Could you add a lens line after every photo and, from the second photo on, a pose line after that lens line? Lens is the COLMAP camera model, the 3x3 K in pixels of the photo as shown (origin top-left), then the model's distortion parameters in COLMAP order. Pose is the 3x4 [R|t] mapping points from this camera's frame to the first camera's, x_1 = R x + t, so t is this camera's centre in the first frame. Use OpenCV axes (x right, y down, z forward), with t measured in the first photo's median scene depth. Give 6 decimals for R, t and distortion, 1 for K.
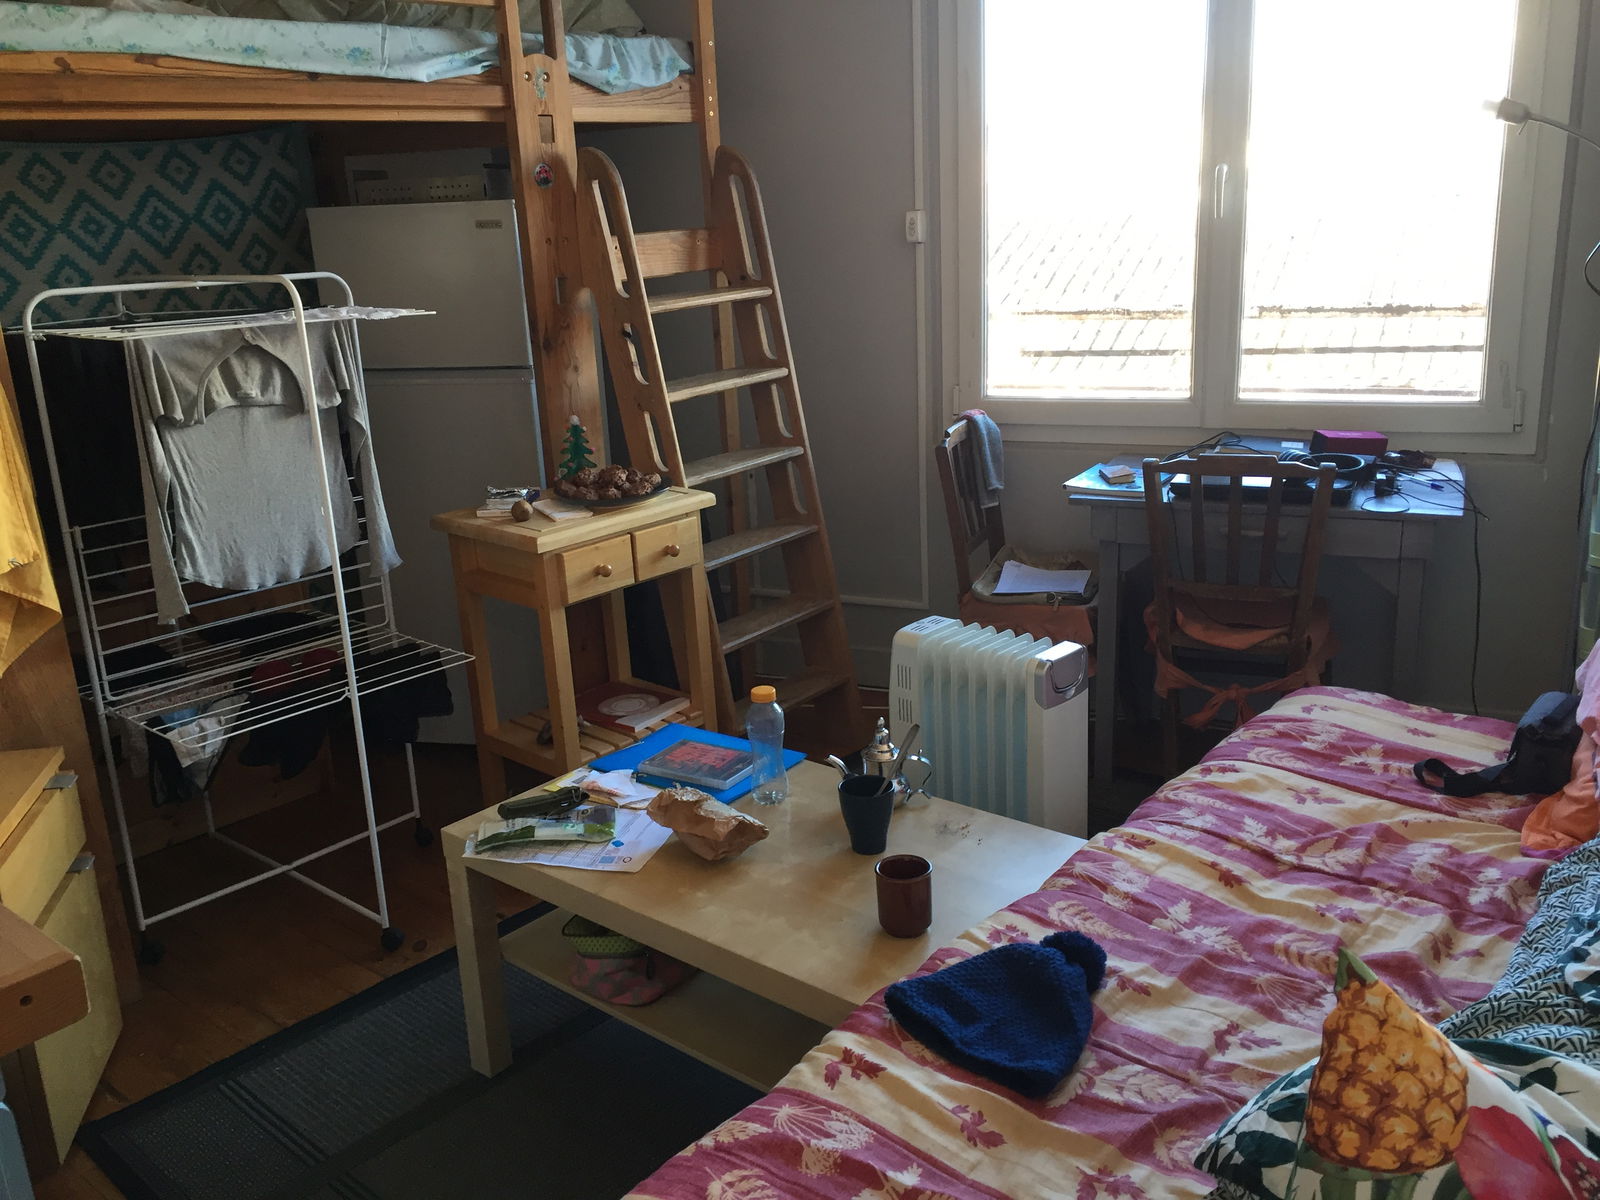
lens RADIAL K [[1328.8, 0, 800.0], [0, 1328.8, 600.0], [0, 0, 1]] dist [0.109320, -0.165282]
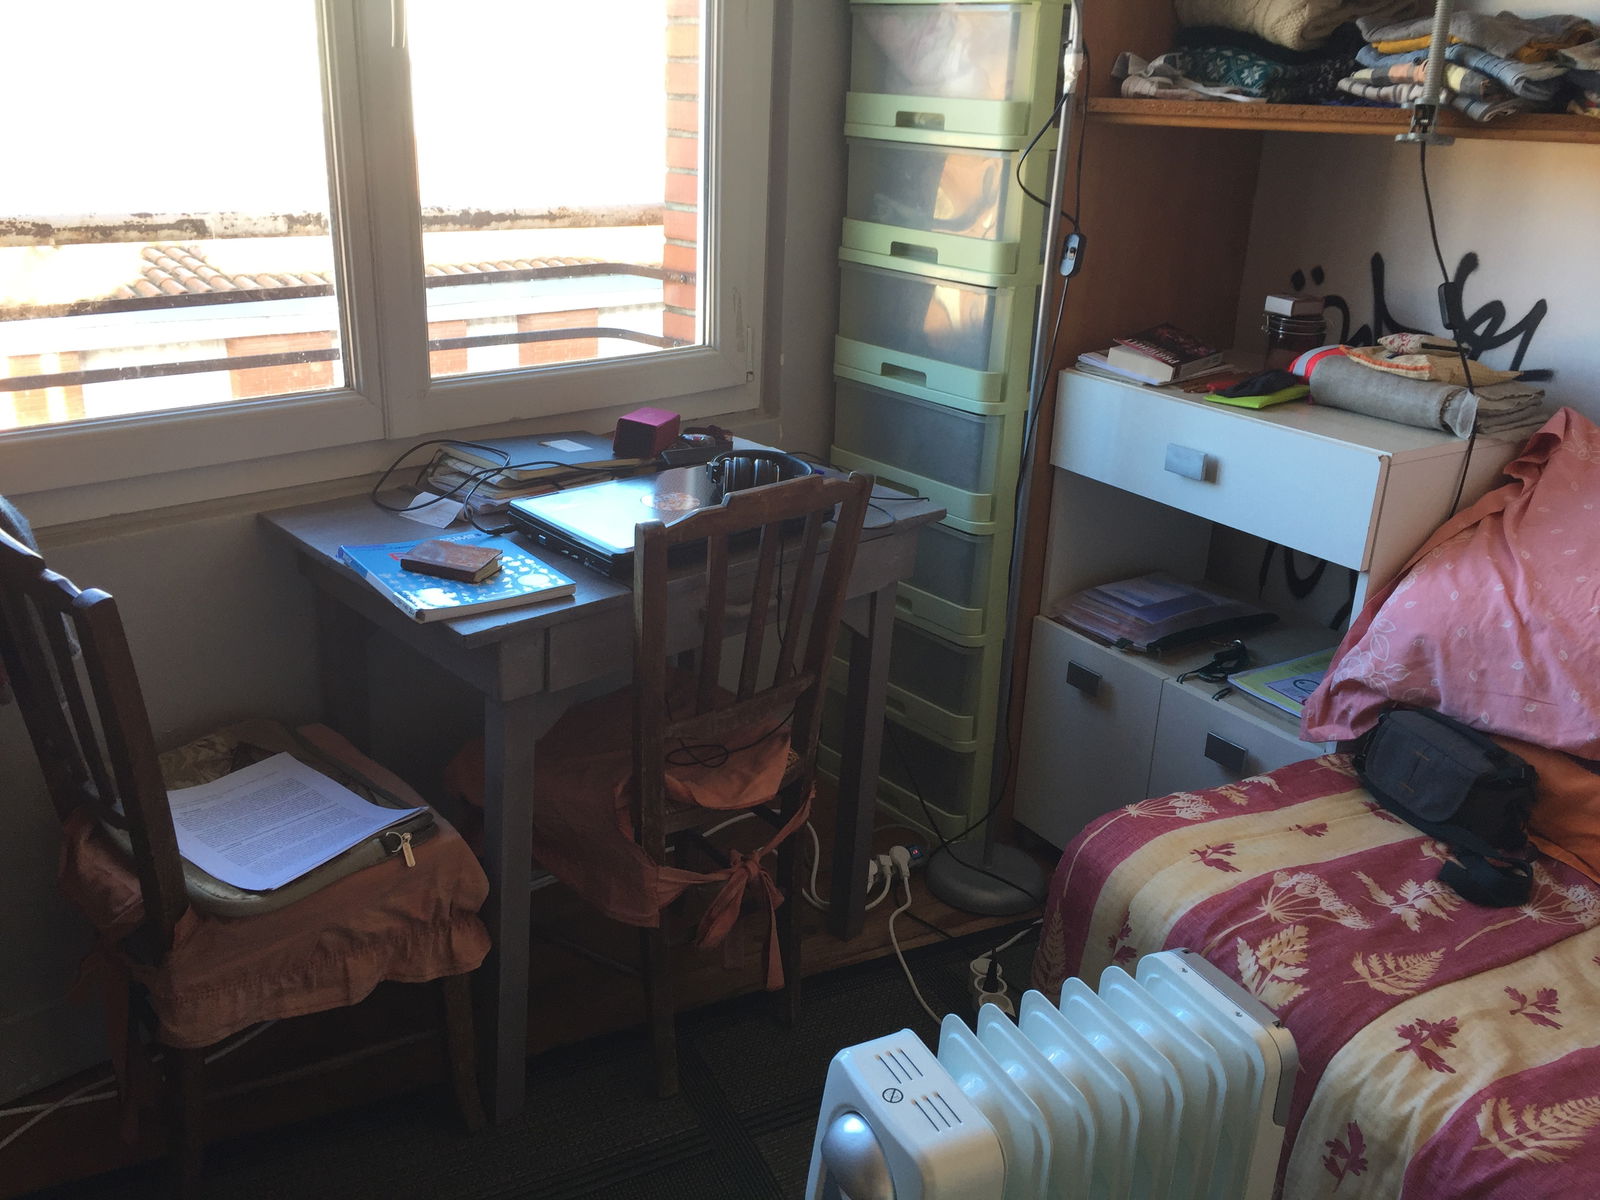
lens RADIAL K [[1375.7, 0, 800.0], [0, 1375.7, 600.0], [0, 0, 1]] dist [0.005325, -0.011849]
pose [[0.364895, -0.265286, 0.892455, -0.291001], [0.202566, 0.958206, 0.202008, -0.249531], [-0.908746, 0.107069, 0.403383, 1.071055]]
